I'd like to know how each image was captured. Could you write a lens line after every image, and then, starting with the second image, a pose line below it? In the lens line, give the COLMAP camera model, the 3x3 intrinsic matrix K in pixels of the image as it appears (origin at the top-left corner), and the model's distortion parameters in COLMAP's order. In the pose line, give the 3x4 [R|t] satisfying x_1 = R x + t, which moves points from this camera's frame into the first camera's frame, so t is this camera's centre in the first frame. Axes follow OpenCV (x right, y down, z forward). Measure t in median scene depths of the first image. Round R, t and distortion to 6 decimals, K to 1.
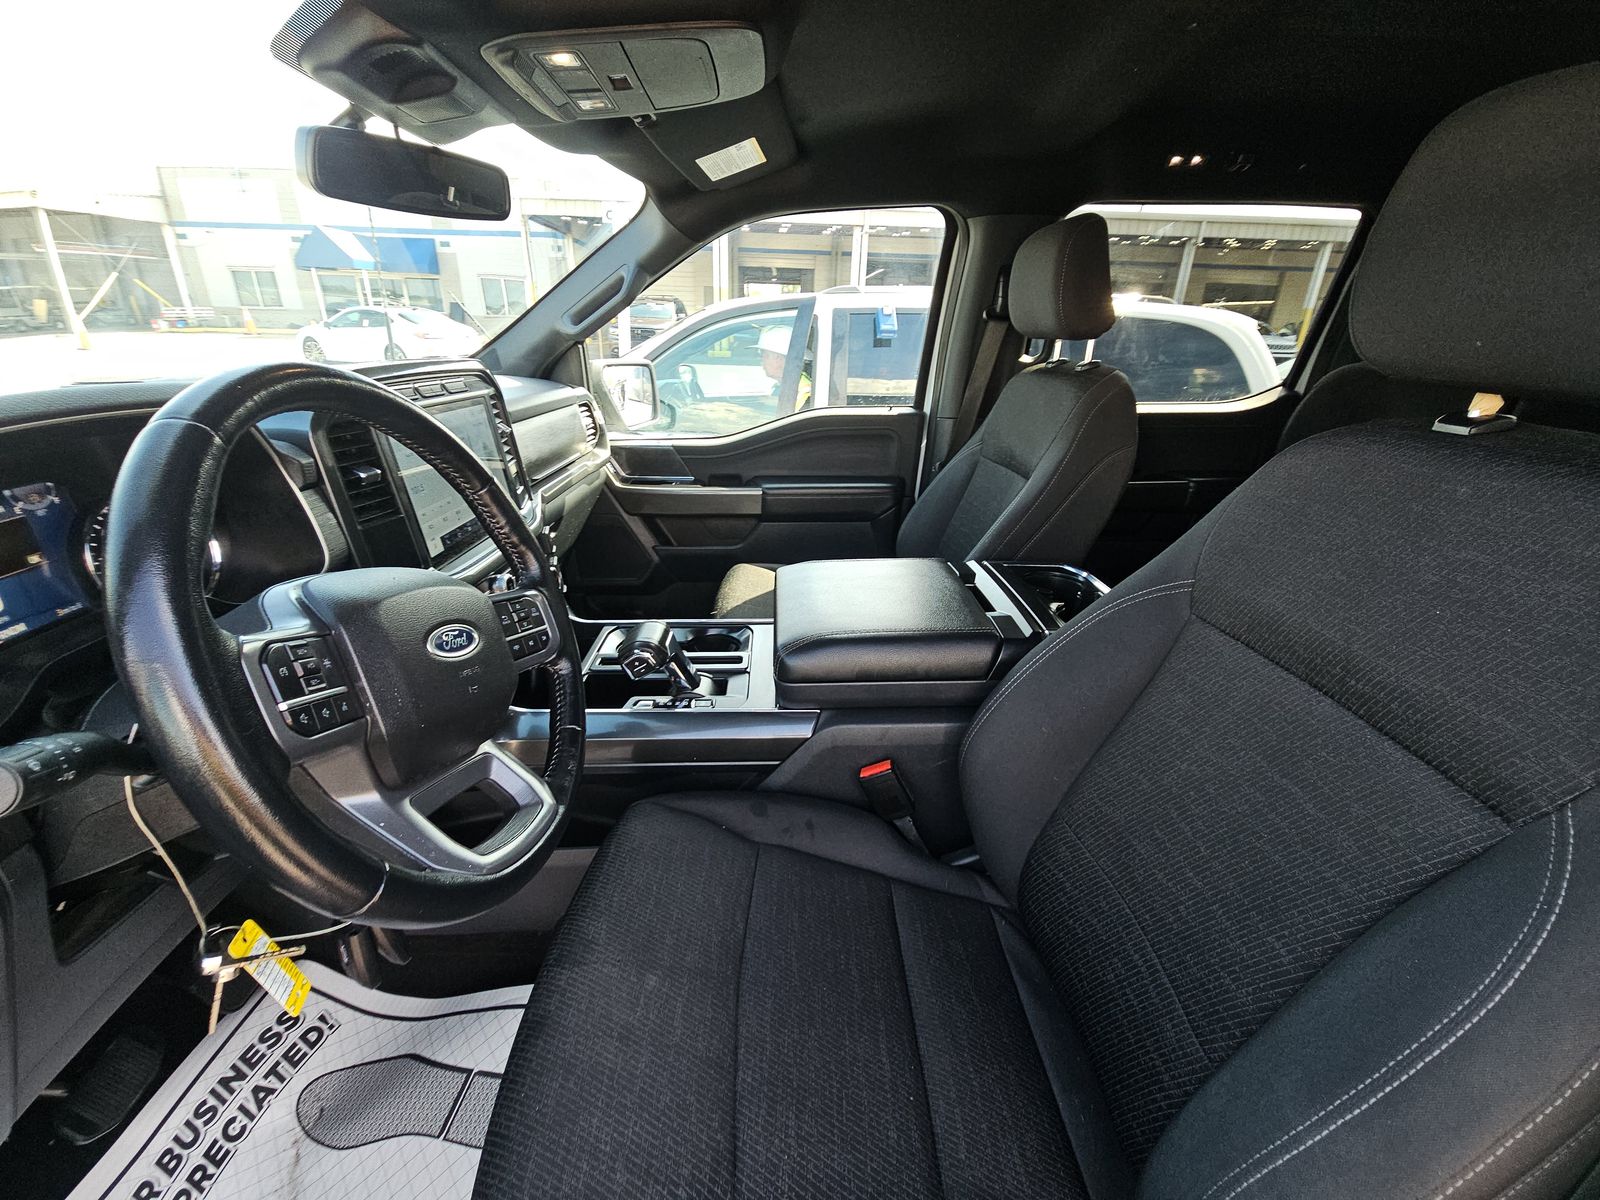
lens RADIAL K [[645.3, 0, 792.6], [0, 645.3, 591.6], [0, 0, 1]] dist [-0.001066, -0.003071]
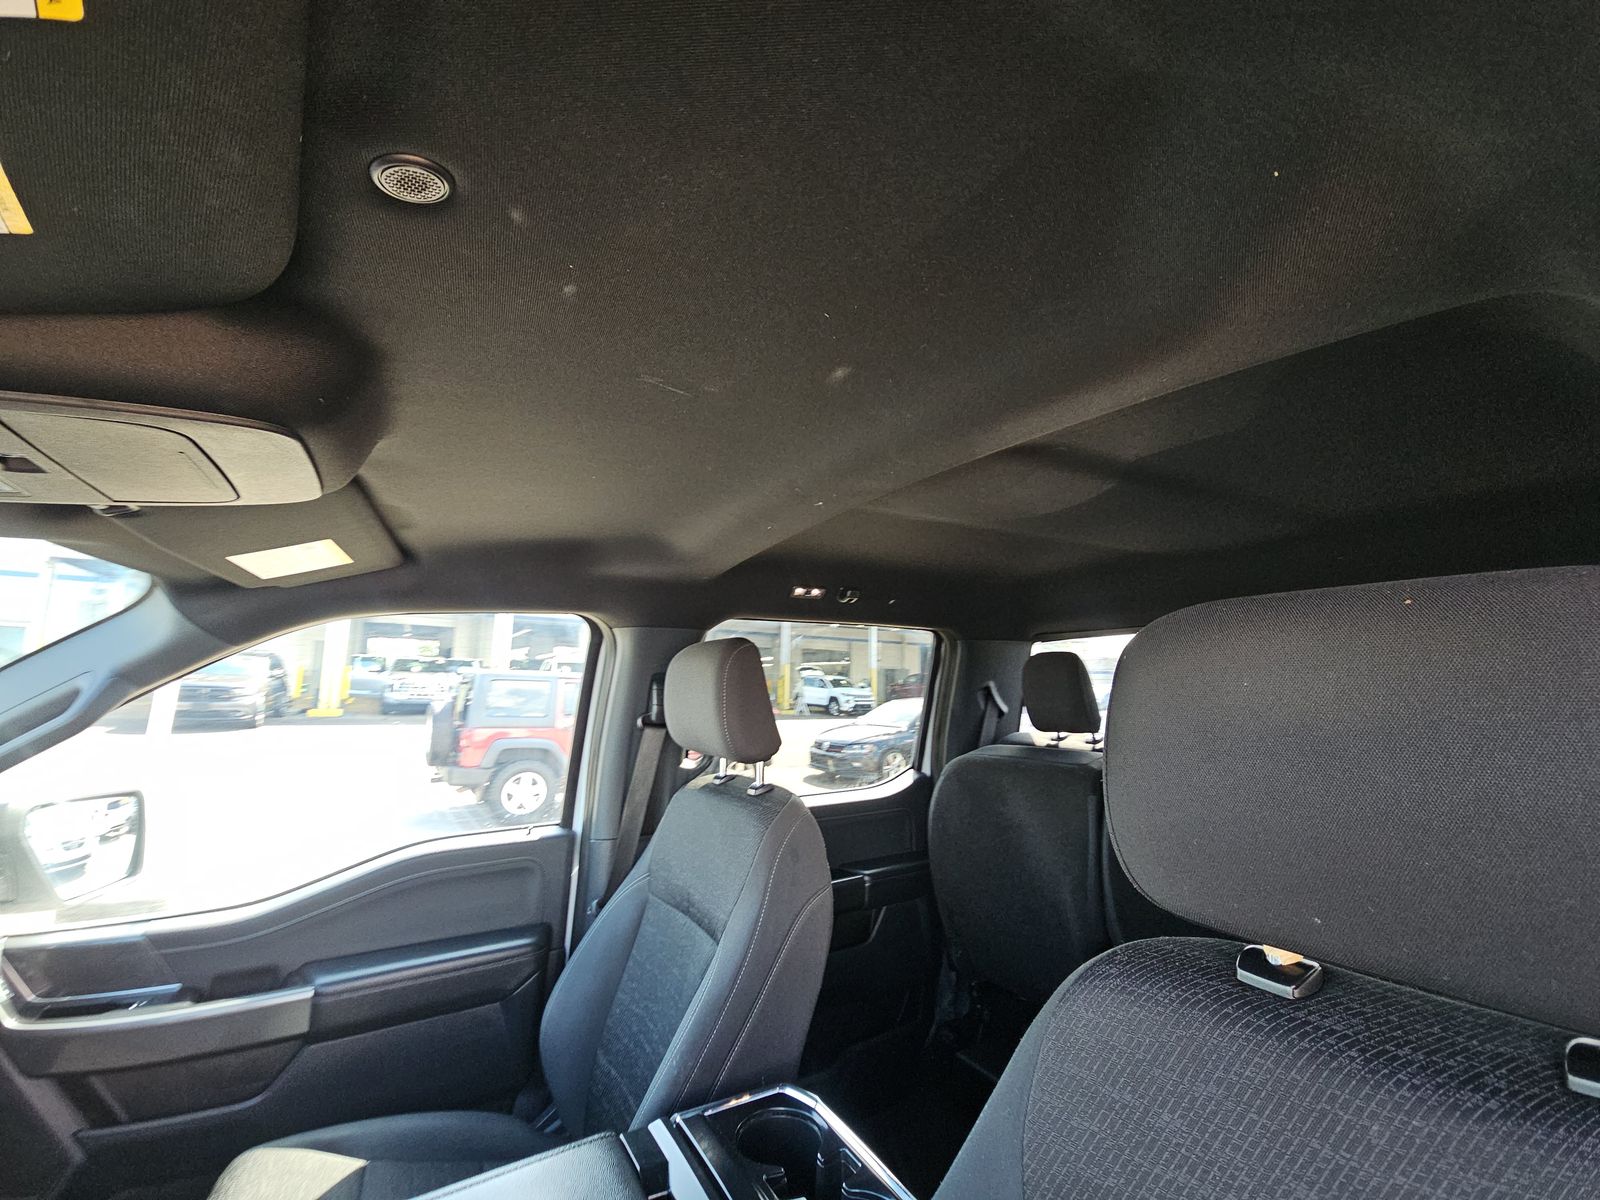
lens RADIAL K [[645.3, 0, 789.9], [0, 645.3, 601.4], [0, 0, 1]] dist [-0.001066, -0.003071]
pose [[0.873018, 0.056155, 0.484444, 0.035681], [0.187849, 0.877983, -0.440295, -0.137039], [-0.450058, 0.475387, 0.755946, 0.142761]]
